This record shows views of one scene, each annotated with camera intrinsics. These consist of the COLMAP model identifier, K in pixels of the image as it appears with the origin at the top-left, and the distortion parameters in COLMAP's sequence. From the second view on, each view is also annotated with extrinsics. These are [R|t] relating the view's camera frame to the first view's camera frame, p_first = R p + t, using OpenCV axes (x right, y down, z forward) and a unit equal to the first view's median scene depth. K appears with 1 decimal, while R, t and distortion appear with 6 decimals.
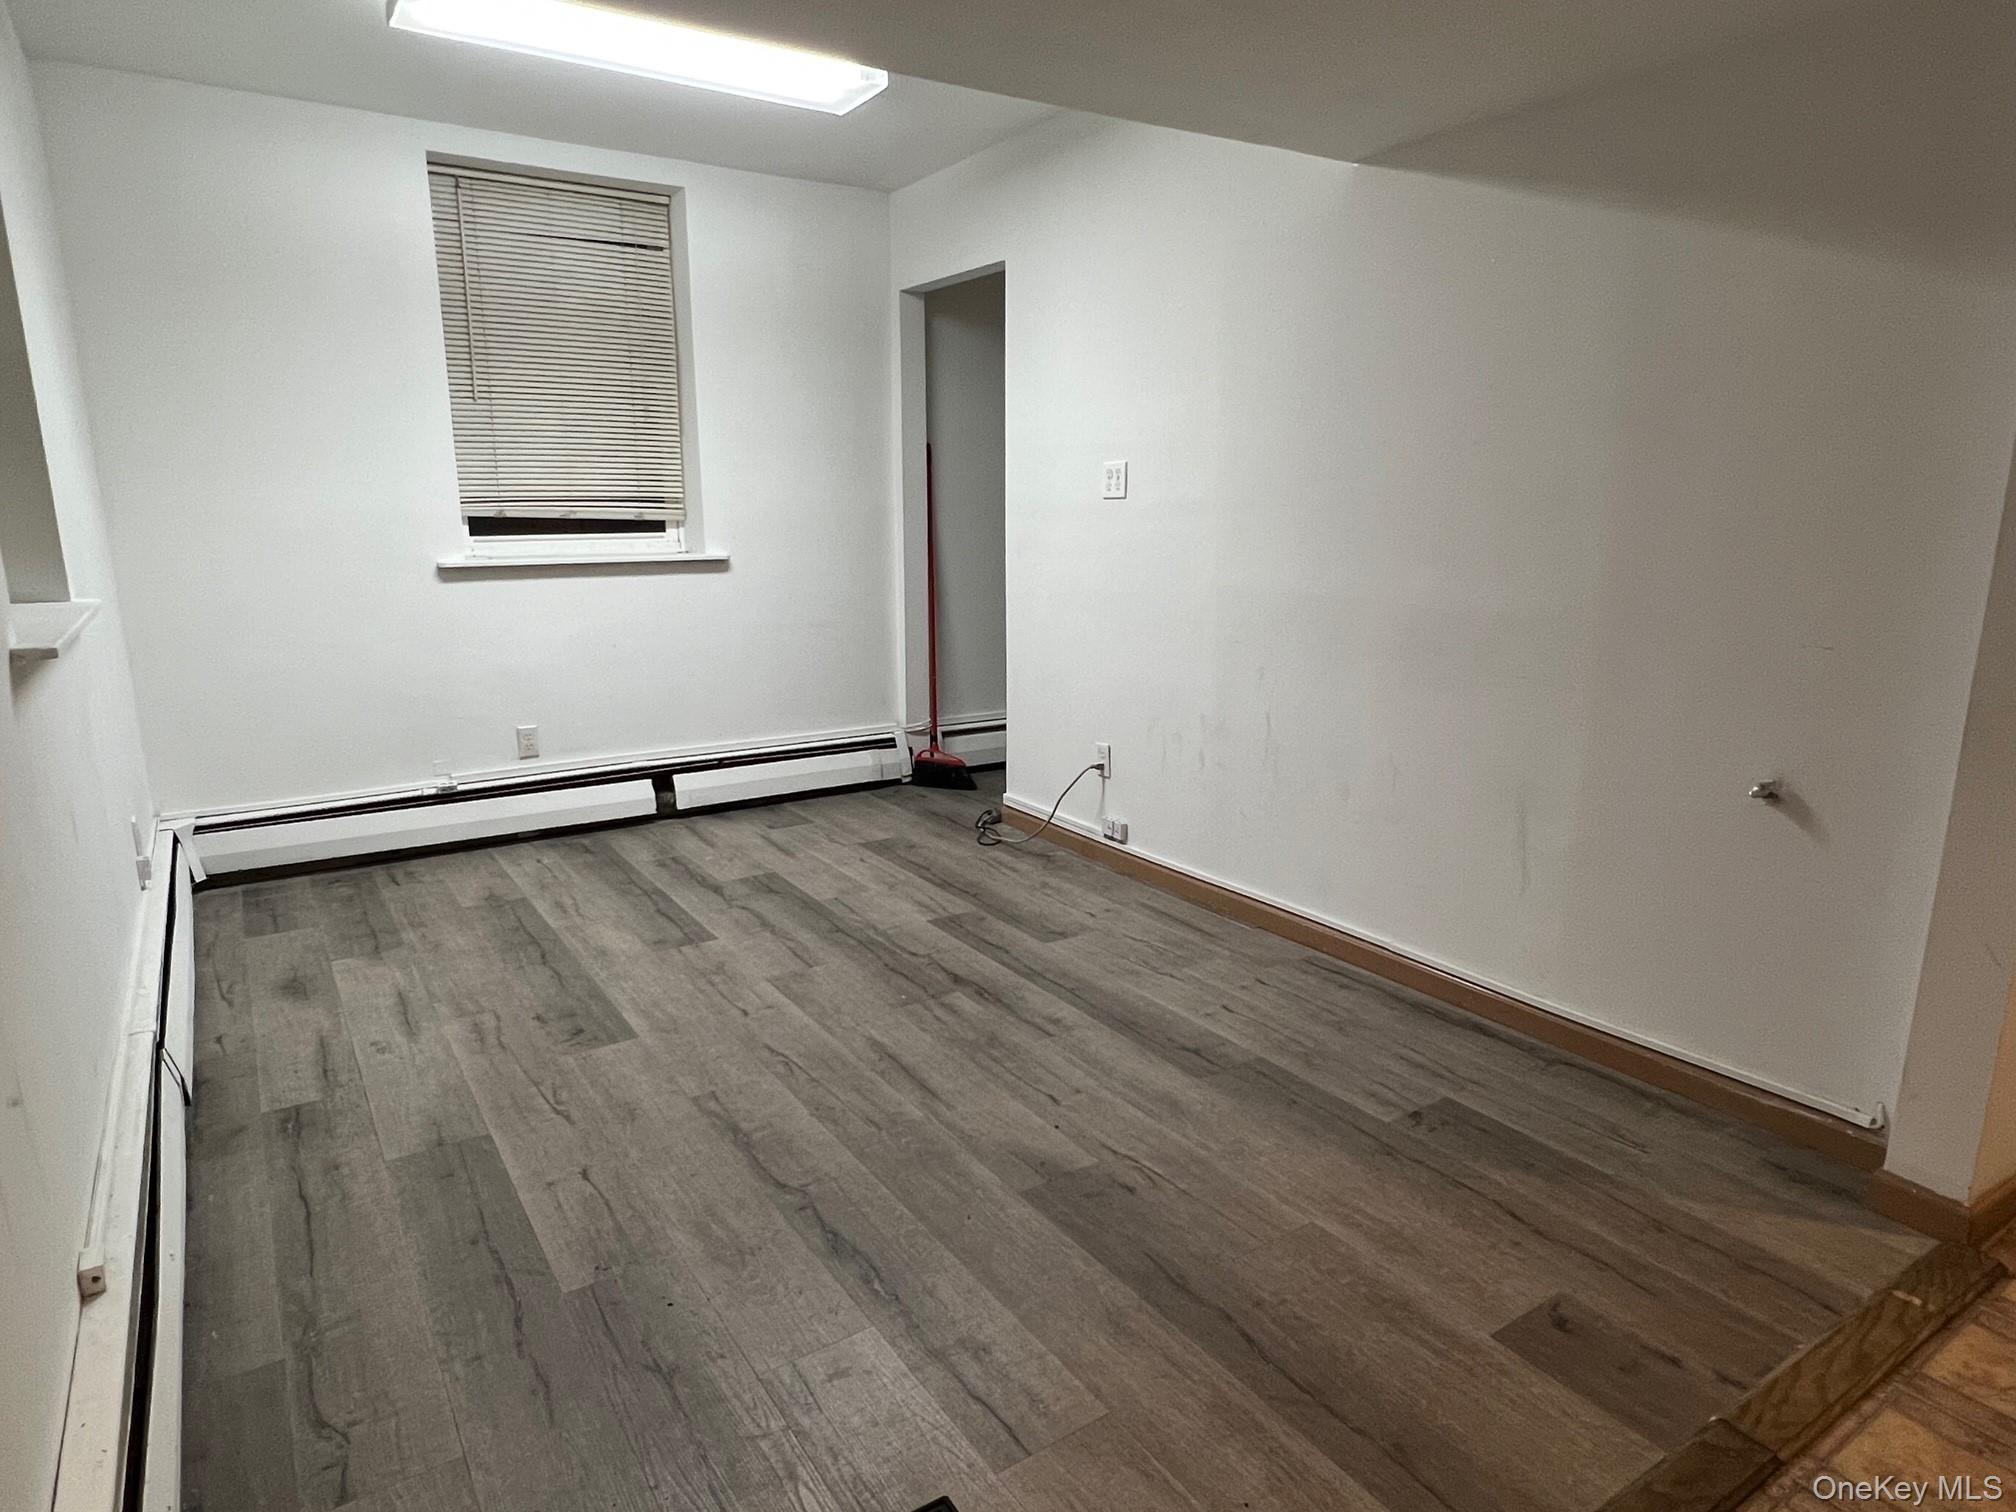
lens RADIAL K [[1148.0, 0, 1008.0], [0, 1148.0, 756.0], [0, 0, 1]] dist [0.003611, -0.000643]
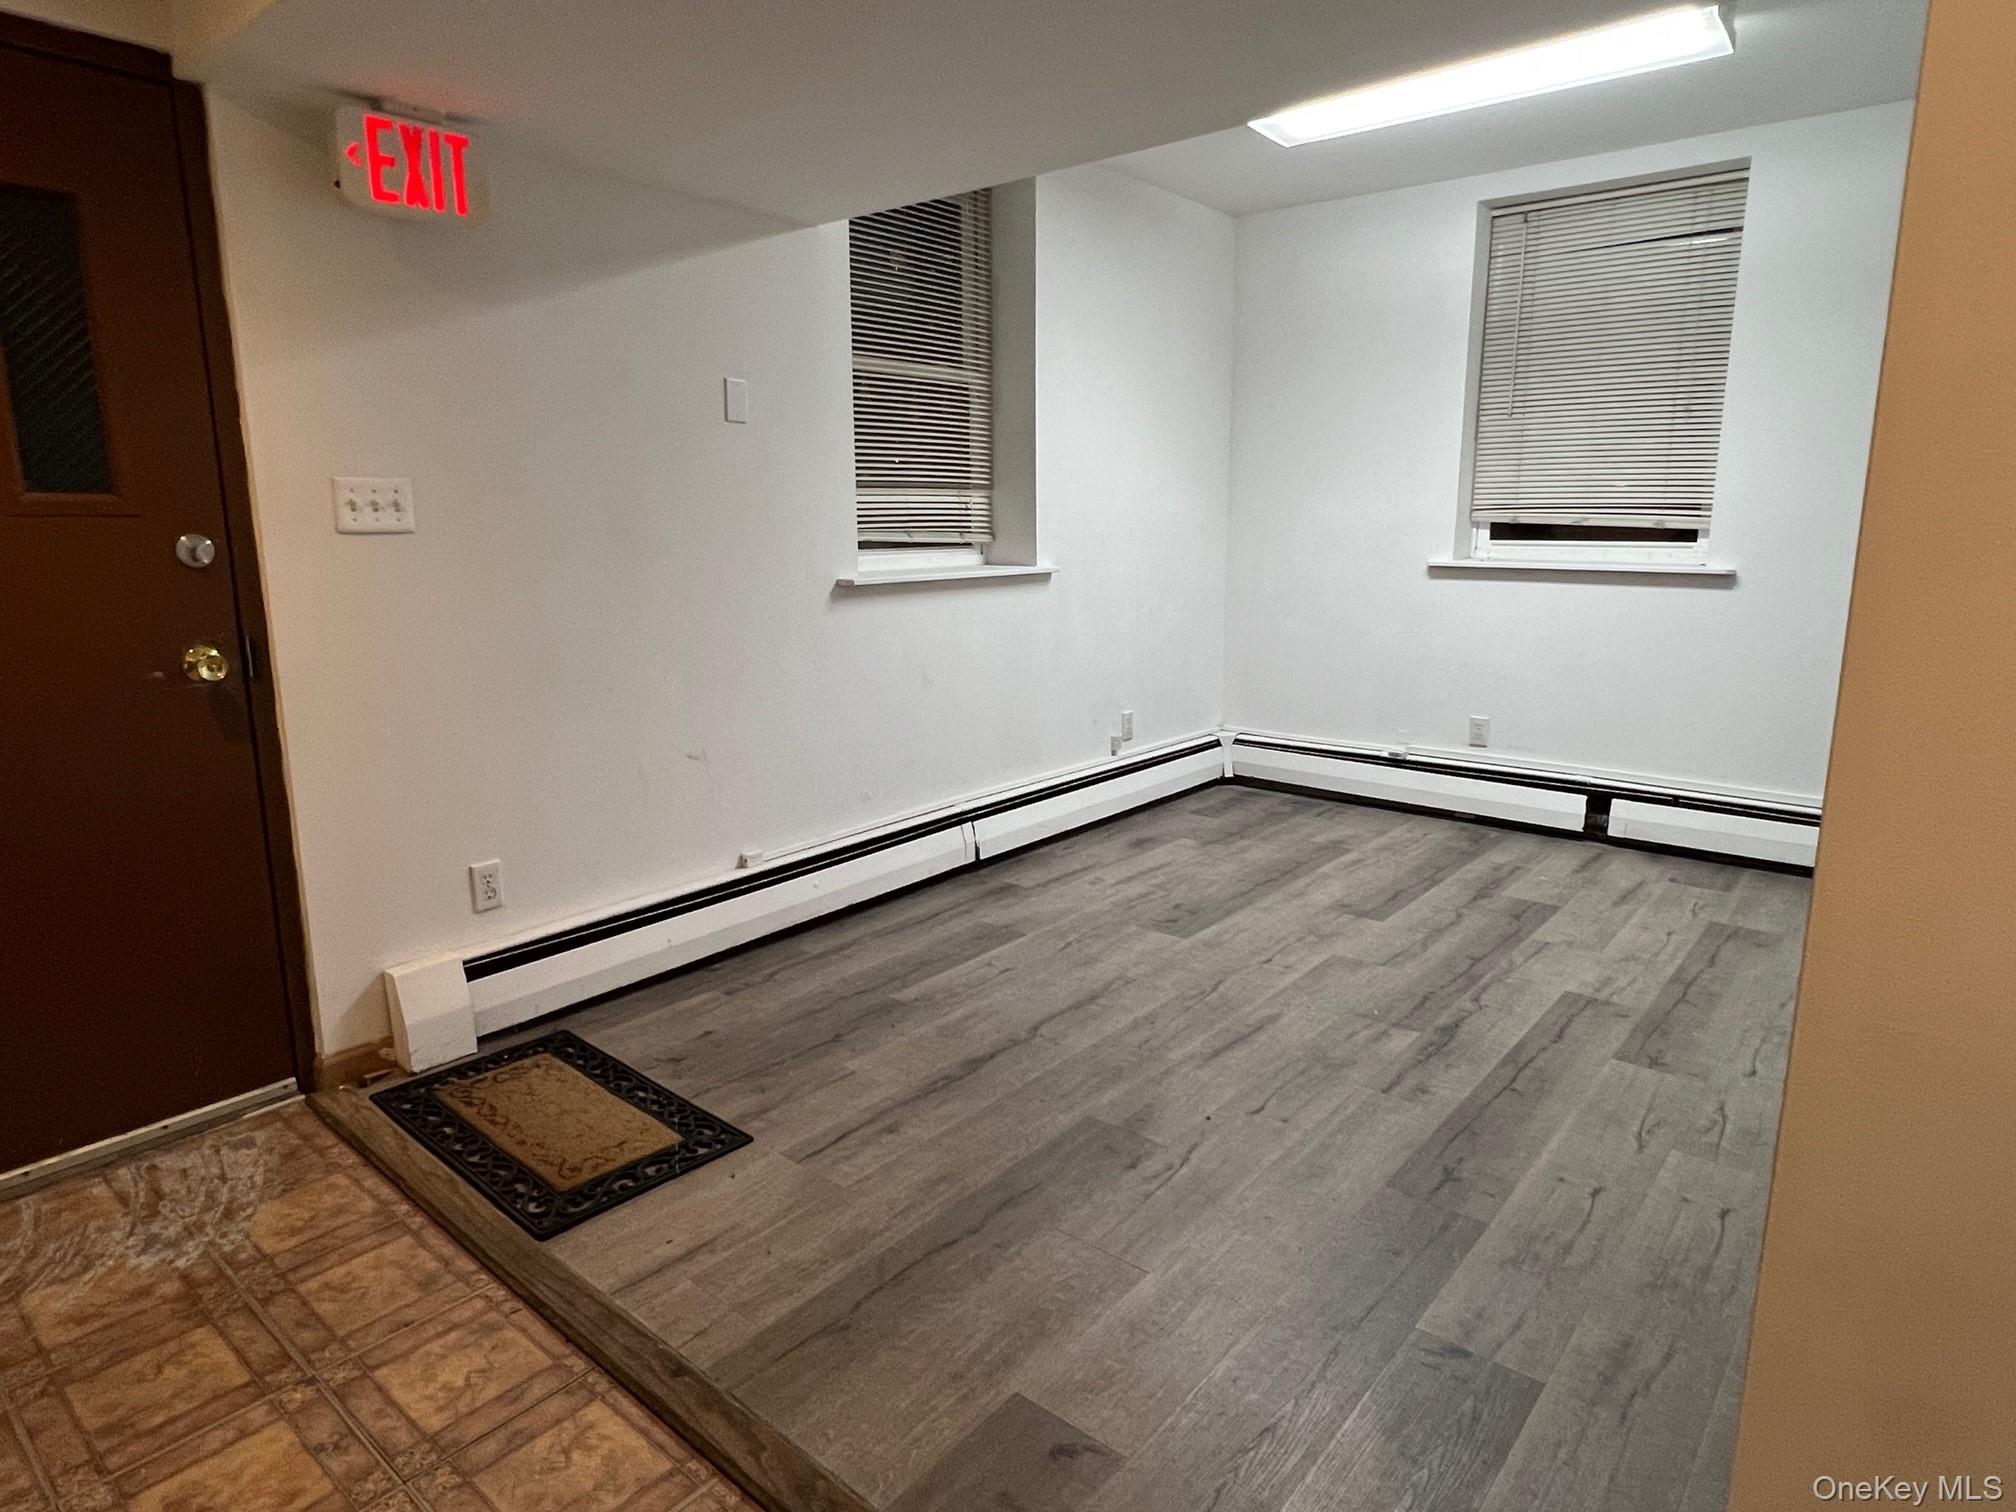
lens RADIAL K [[1148.0, 0, 1008.0], [0, 1148.0, 756.0], [0, 0, 1]] dist [0.003611, -0.000643]
pose [[0.312498, 0.200243, -0.928573, 0.569025], [-0.206492, 0.968474, 0.139355, -0.062235], [0.927203, 0.148195, 0.343995, 0.283829]]
